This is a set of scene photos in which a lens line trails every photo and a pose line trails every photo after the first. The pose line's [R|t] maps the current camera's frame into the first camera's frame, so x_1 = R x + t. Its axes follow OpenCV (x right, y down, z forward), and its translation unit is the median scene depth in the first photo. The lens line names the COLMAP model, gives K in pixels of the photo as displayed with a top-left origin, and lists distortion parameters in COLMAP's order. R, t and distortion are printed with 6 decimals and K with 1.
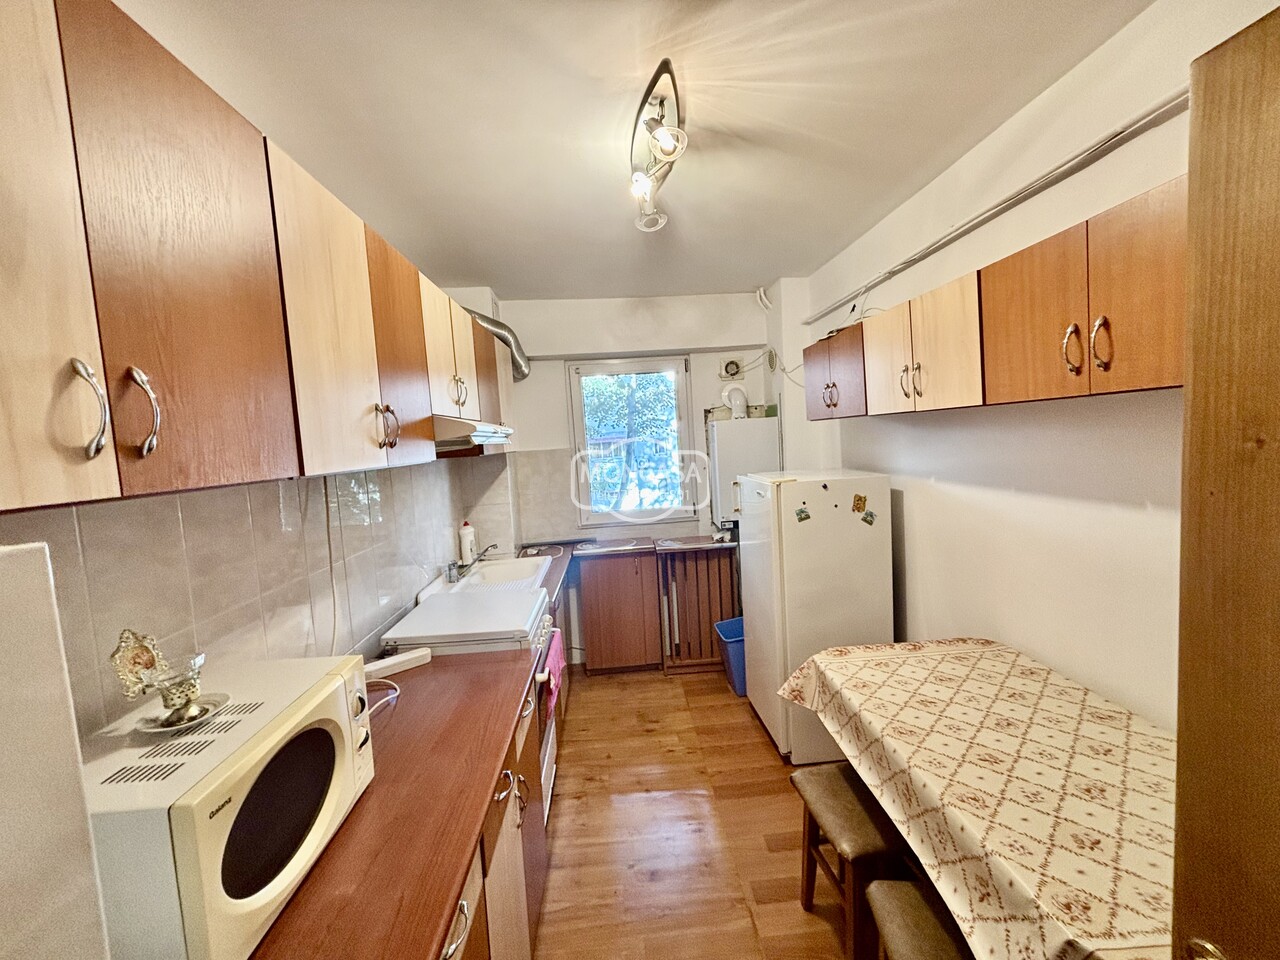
lens RADIAL K [[513.4, 0, 638.5], [0, 513.4, 478.3], [0, 0, 1]] dist [-0.004939, 0.002151]
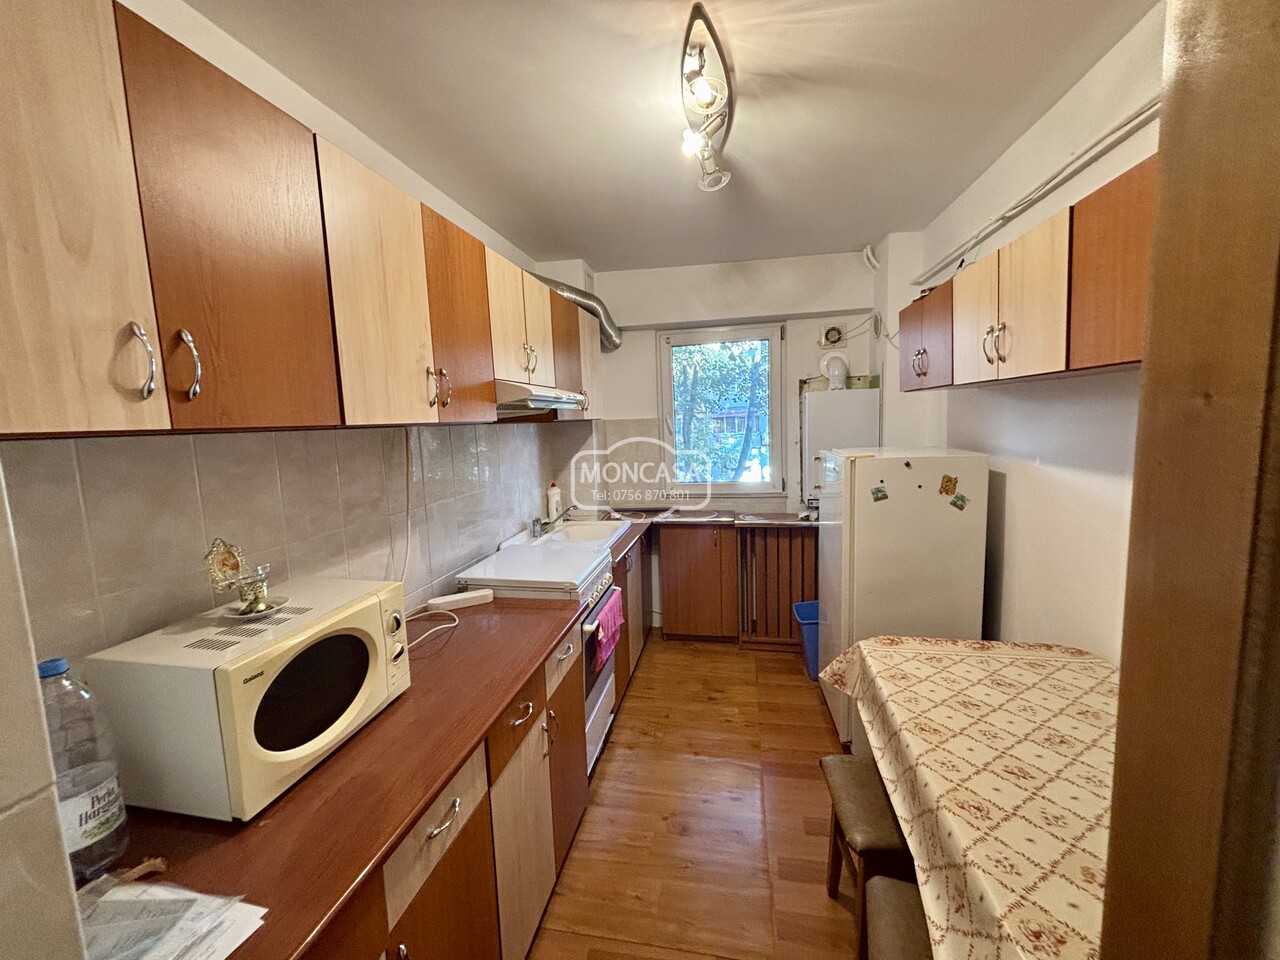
lens RADIAL K [[513.4, 0, 635.1], [0, 513.4, 478.3], [0, 0, 1]] dist [-0.004939, 0.002151]
pose [[0.969063, 0.053930, -0.240850, 0.159692], [-0.041580, 0.997561, 0.056071, 0.013065], [0.243286, -0.044321, 0.968941, 0.003171]]
